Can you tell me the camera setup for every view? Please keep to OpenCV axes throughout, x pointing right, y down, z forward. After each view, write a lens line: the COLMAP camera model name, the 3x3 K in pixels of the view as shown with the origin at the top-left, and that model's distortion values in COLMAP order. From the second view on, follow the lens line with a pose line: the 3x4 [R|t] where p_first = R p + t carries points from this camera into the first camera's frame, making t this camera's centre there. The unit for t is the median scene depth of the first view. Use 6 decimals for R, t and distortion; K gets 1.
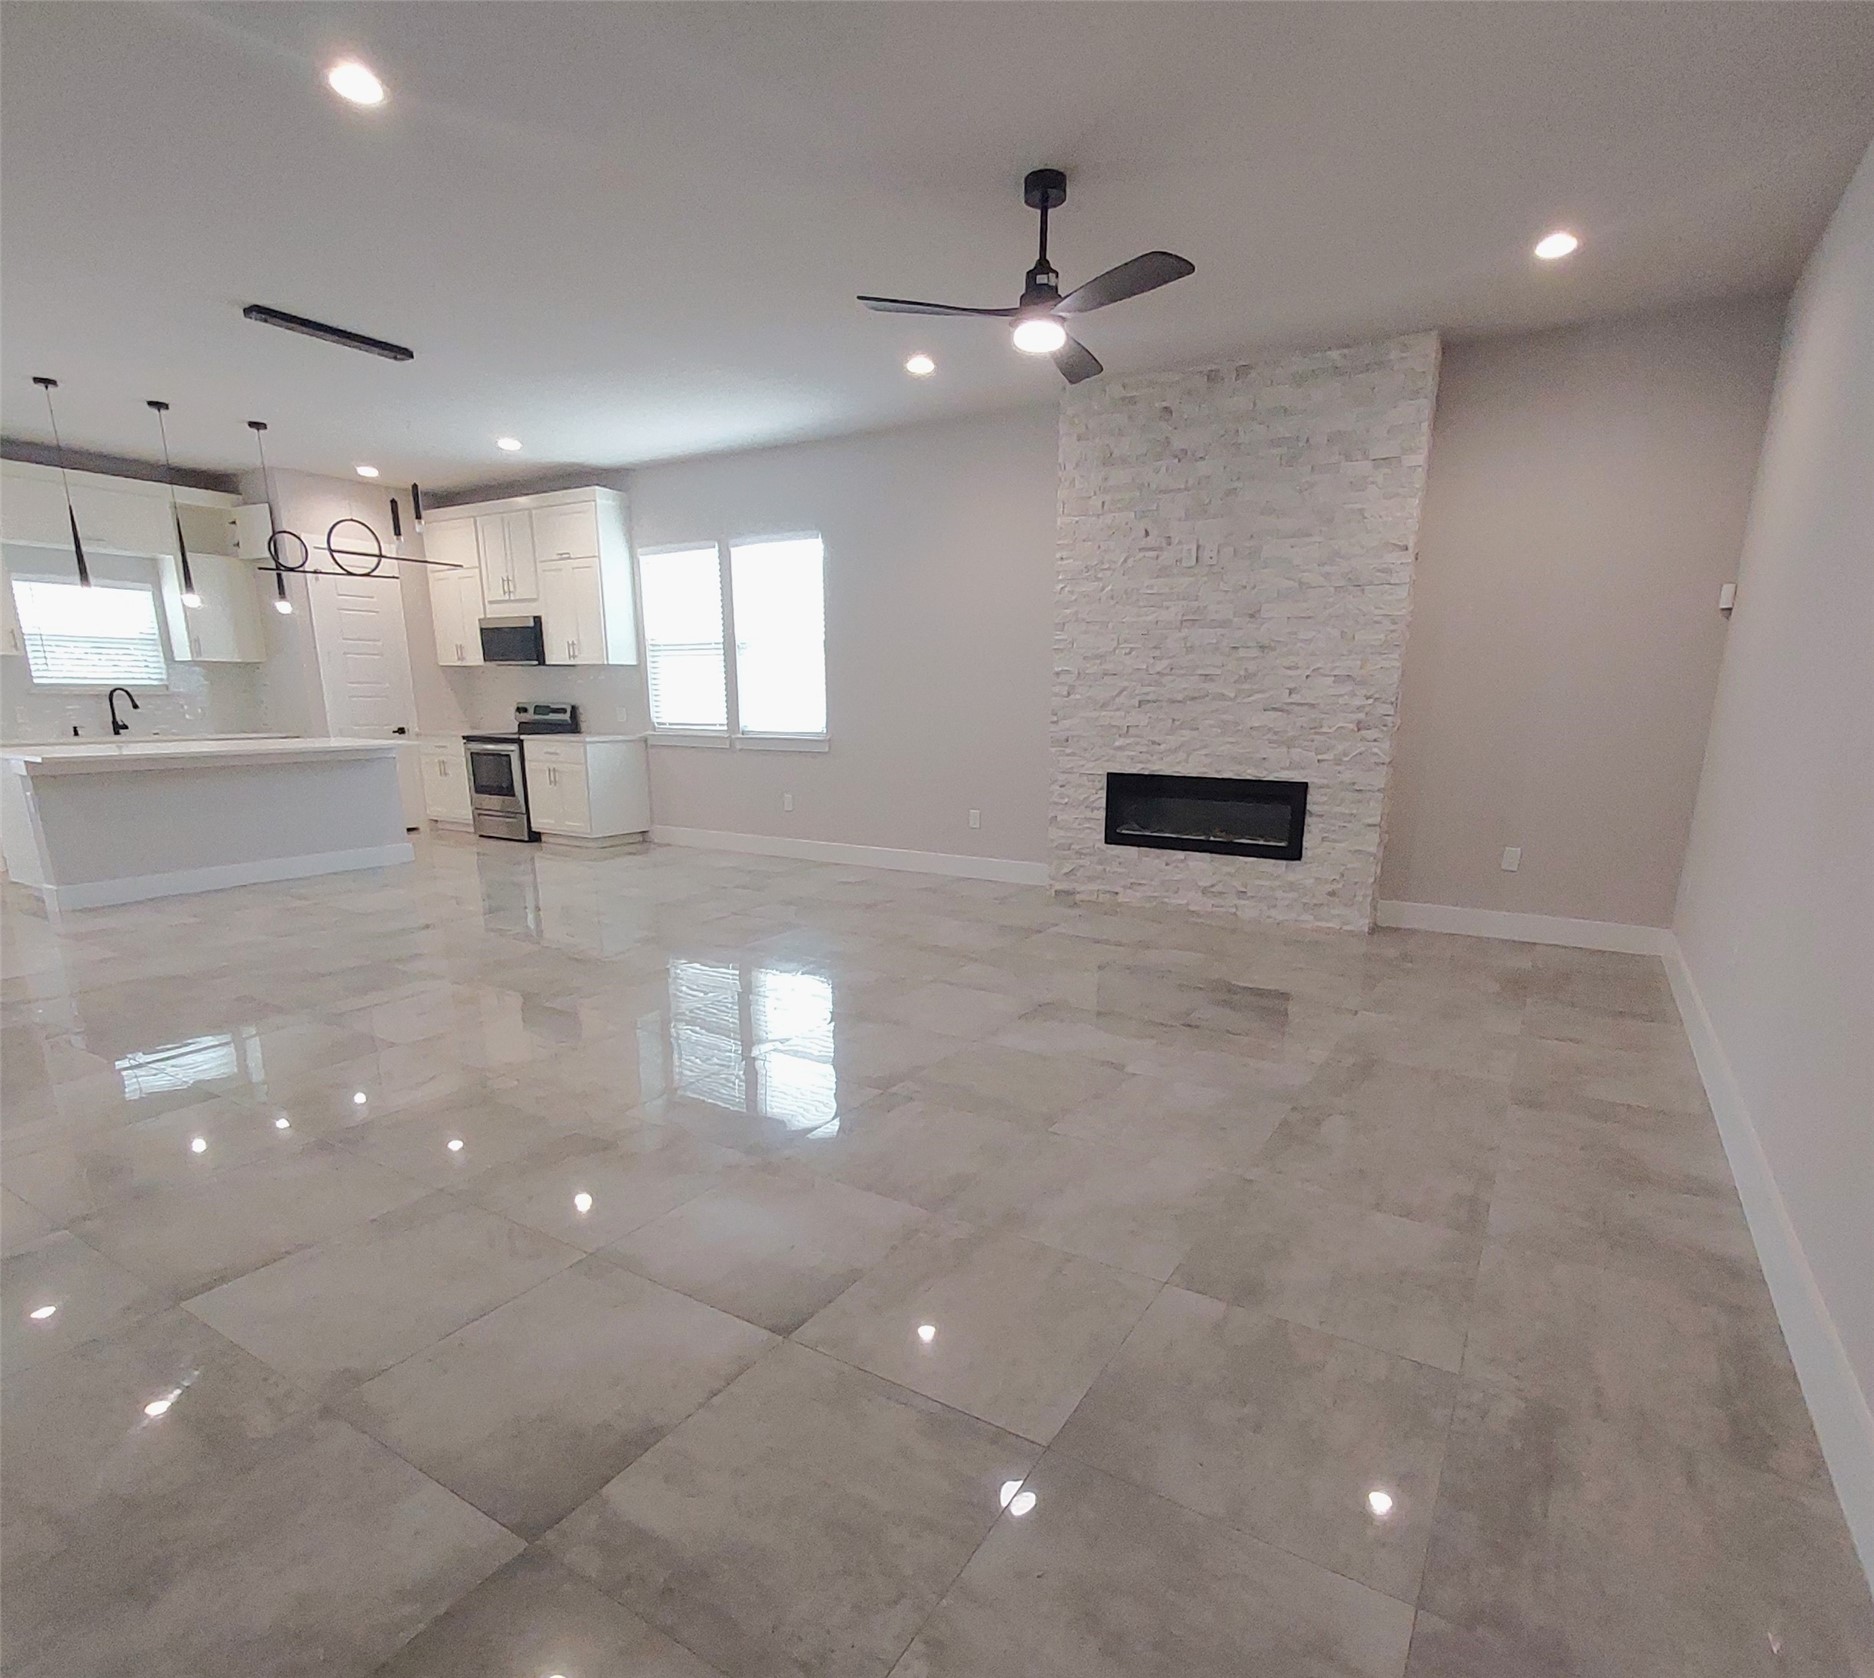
lens RADIAL K [[1002.3, 0, 963.1], [0, 1002.3, 959.4], [0, 0, 1]] dist [-0.000201, 0.001646]
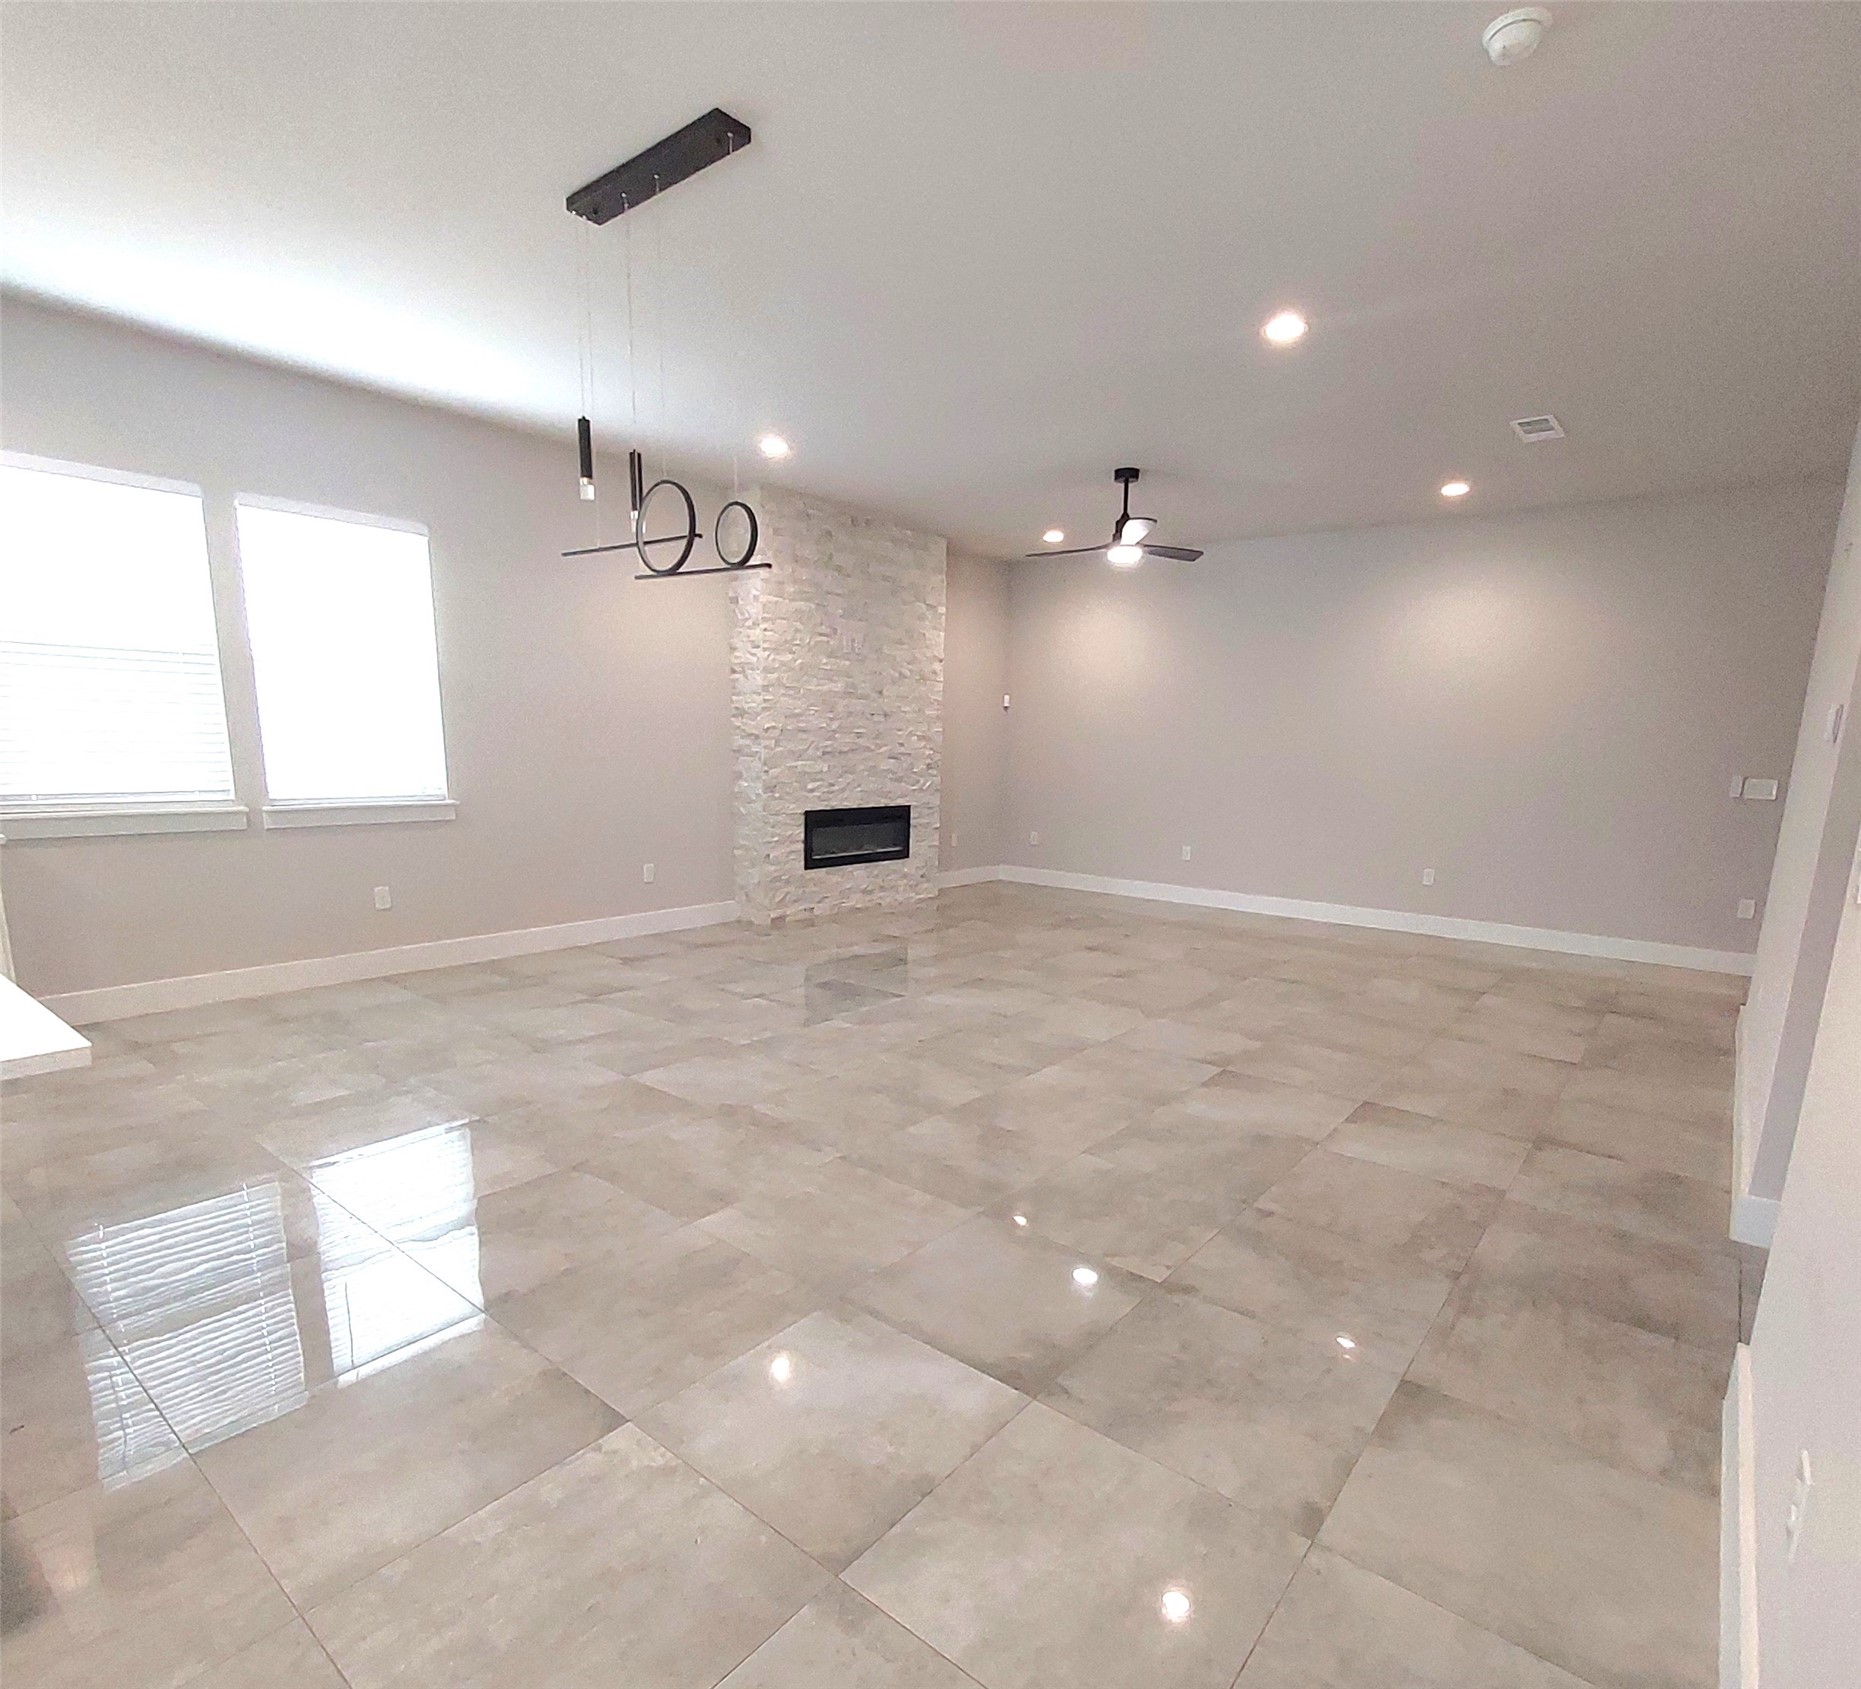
lens RADIAL K [[1000.7, 0, 958.5], [0, 1000.7, 946.3], [0, 0, 1]] dist [-0.001994, 0.004234]
pose [[0.116452, -0.204246, 0.971968, -0.993212], [0.229648, 0.957644, 0.173722, -0.188968], [-0.966282, 0.202981, 0.158424, 0.636559]]
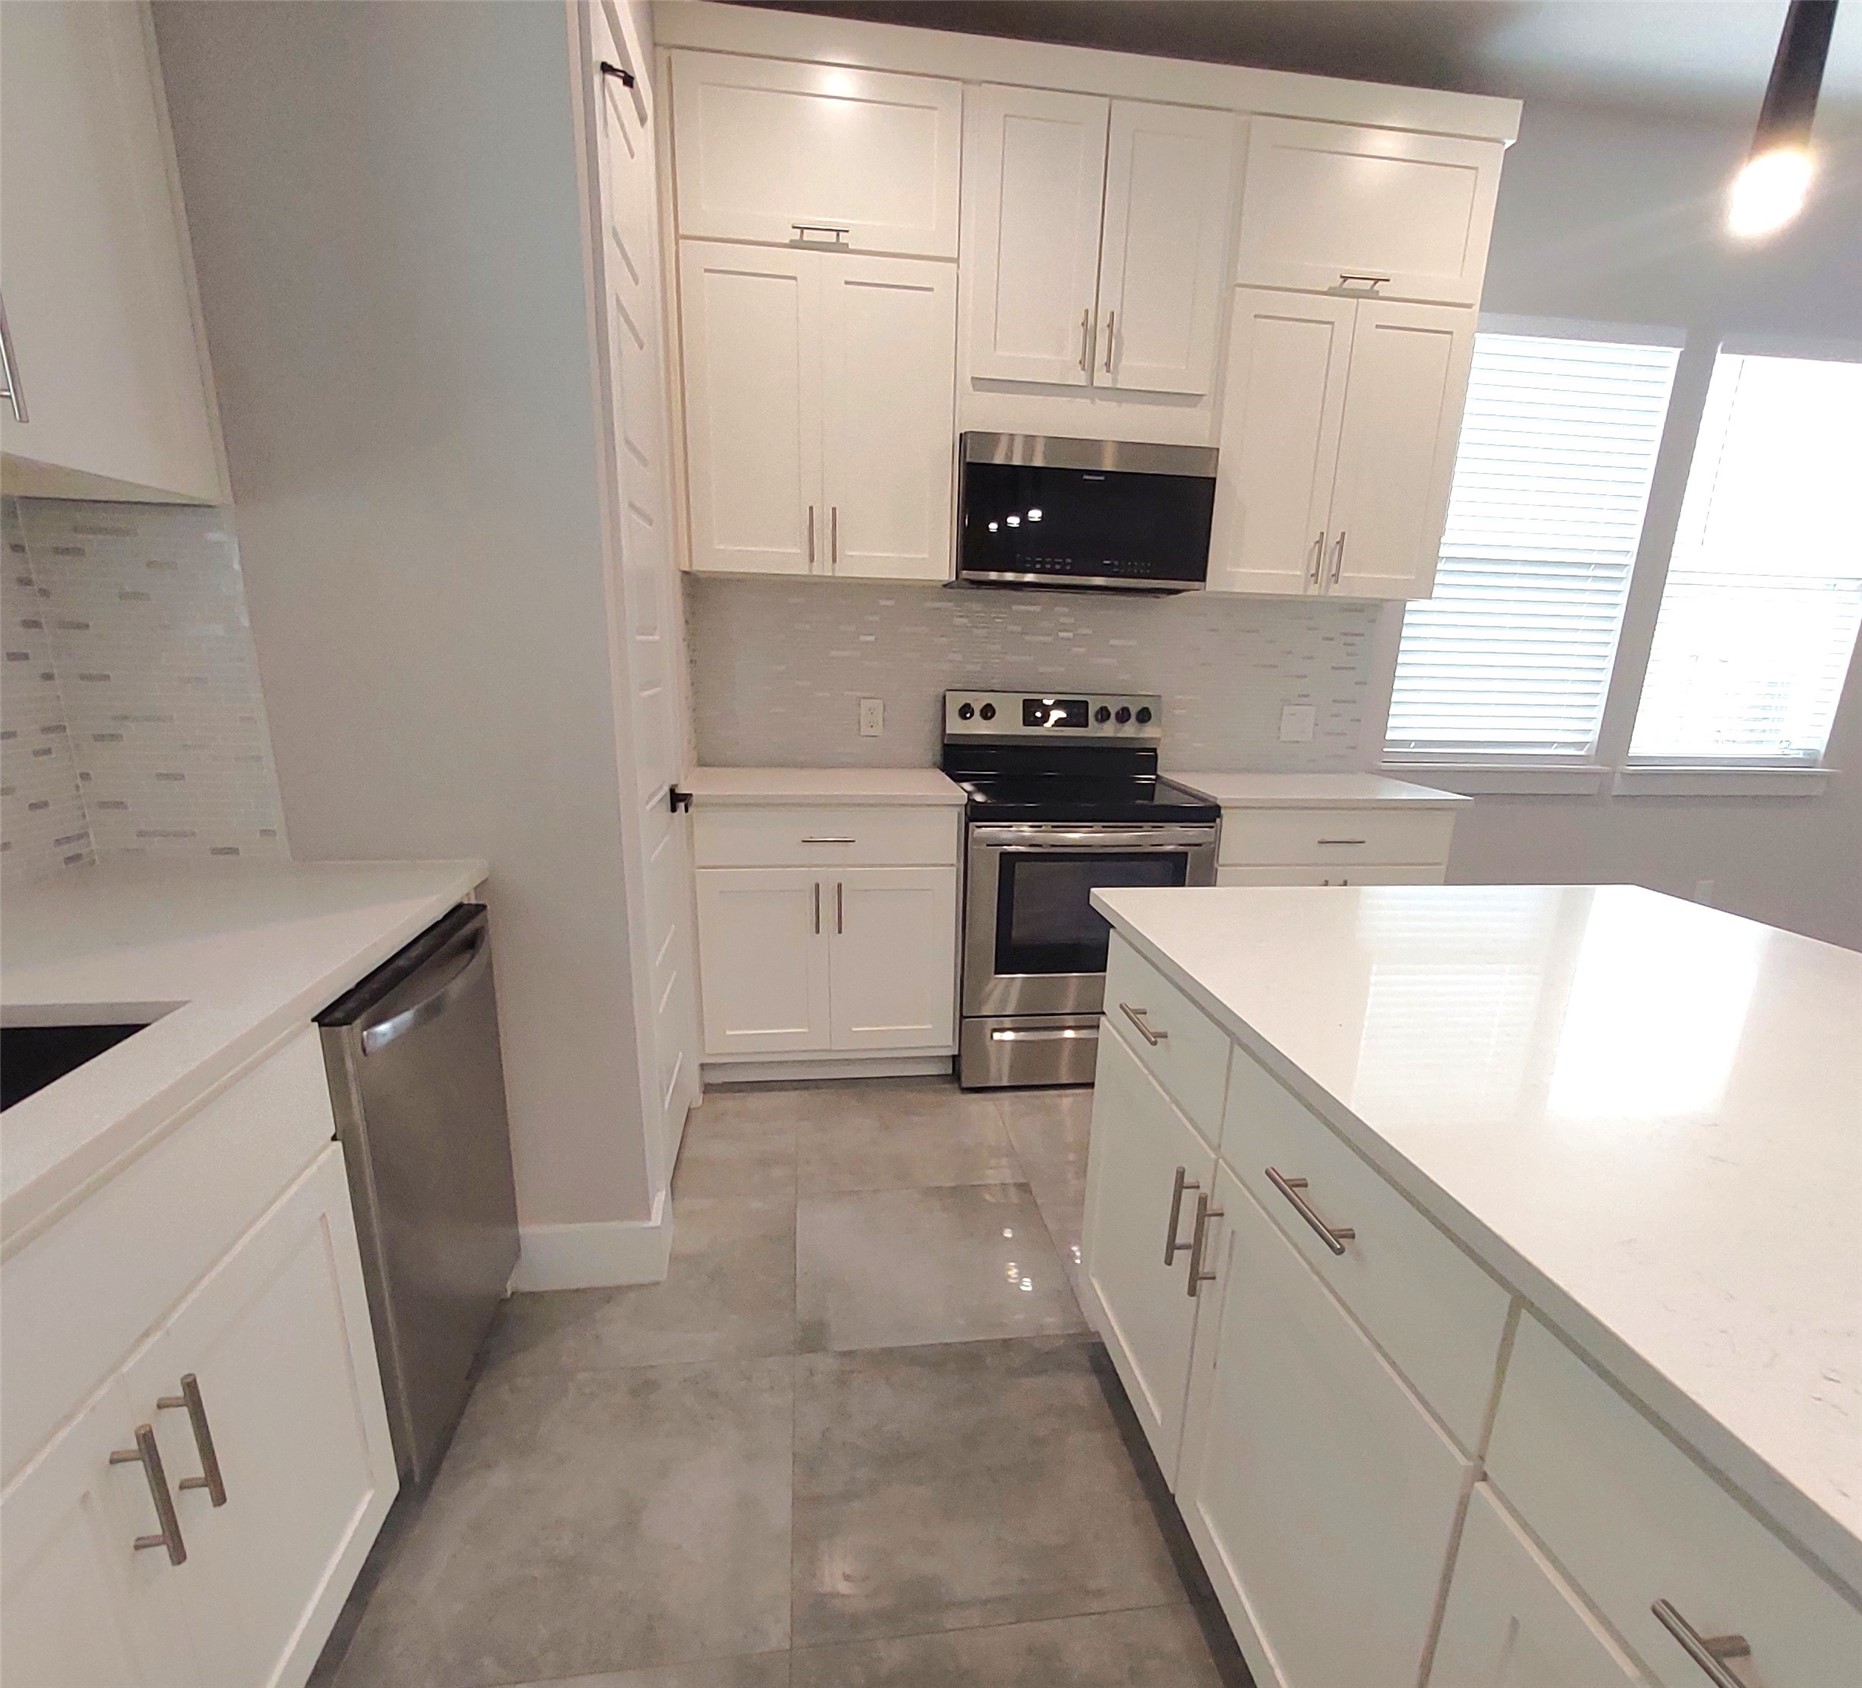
lens RADIAL K [[1001.2, 0, 956.6], [0, 1001.2, 943.7], [0, 0, 1]] dist [-0.001994, 0.004234]
pose [[0.766218, -0.169771, 0.619749, -0.971529], [0.141348, 0.985374, 0.095175, -0.289753], [-0.626842, 0.014675, 0.779008, 1.040369]]
